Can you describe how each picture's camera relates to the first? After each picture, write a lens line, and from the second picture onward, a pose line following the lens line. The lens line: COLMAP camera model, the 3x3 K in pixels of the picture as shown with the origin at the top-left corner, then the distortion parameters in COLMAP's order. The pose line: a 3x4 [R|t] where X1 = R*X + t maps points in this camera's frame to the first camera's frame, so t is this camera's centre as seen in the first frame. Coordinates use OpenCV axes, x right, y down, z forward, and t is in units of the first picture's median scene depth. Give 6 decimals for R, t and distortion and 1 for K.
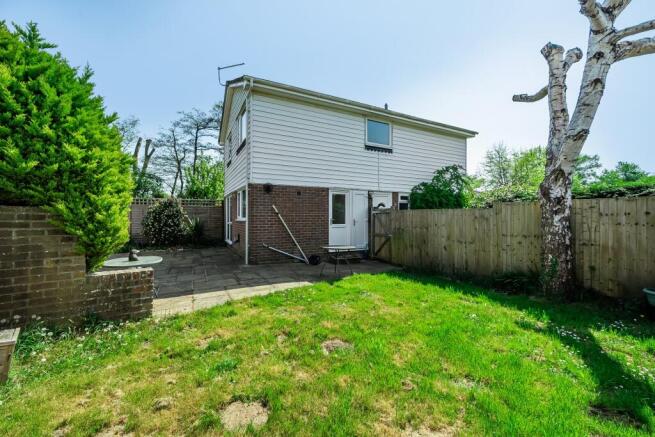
lens RADIAL K [[256.4, 0, 323.8], [0, 256.4, 218.2], [0, 0, 1]] dist [-0.000844, -0.000124]
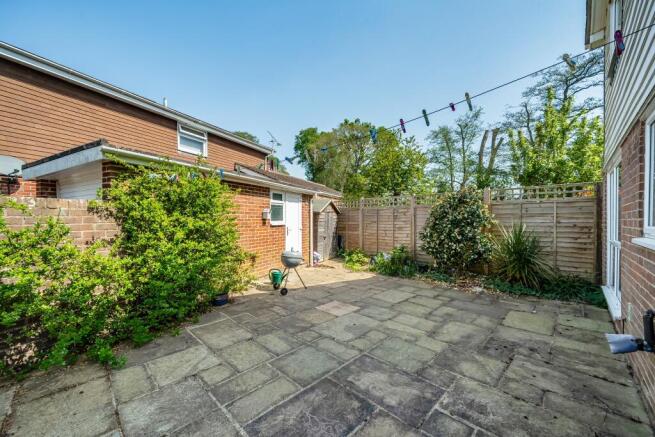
lens RADIAL K [[256.4, 0, 325.2], [0, 256.4, 220.9], [0, 0, 1]] dist [-0.000844, -0.000124]
pose [[0.314761, 0.002138, -0.949169, -0.223553], [-0.008120, 0.999967, -0.000440, -0.010060], [0.949136, 0.007846, 0.314768, 0.701715]]
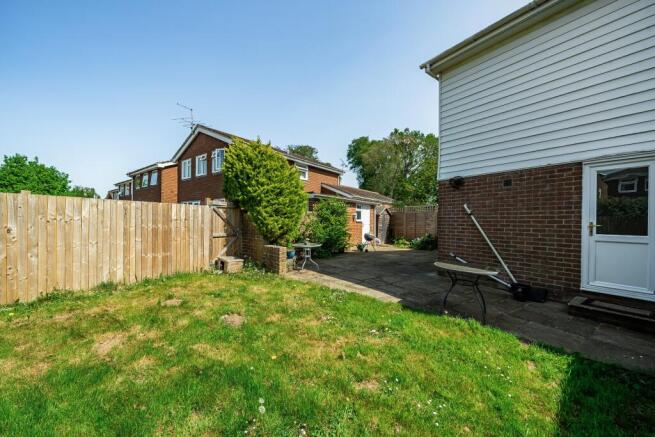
lens RADIAL K [[256.4, 0, 324.8], [0, 256.4, 223.3], [0, 0, 1]] dist [-0.000844, -0.000124]
pose [[0.133364, 0.008130, -0.991034, 0.437068], [-0.014792, 0.999871, 0.006212, 0.006884], [0.990957, 0.013831, 0.133467, 0.418937]]
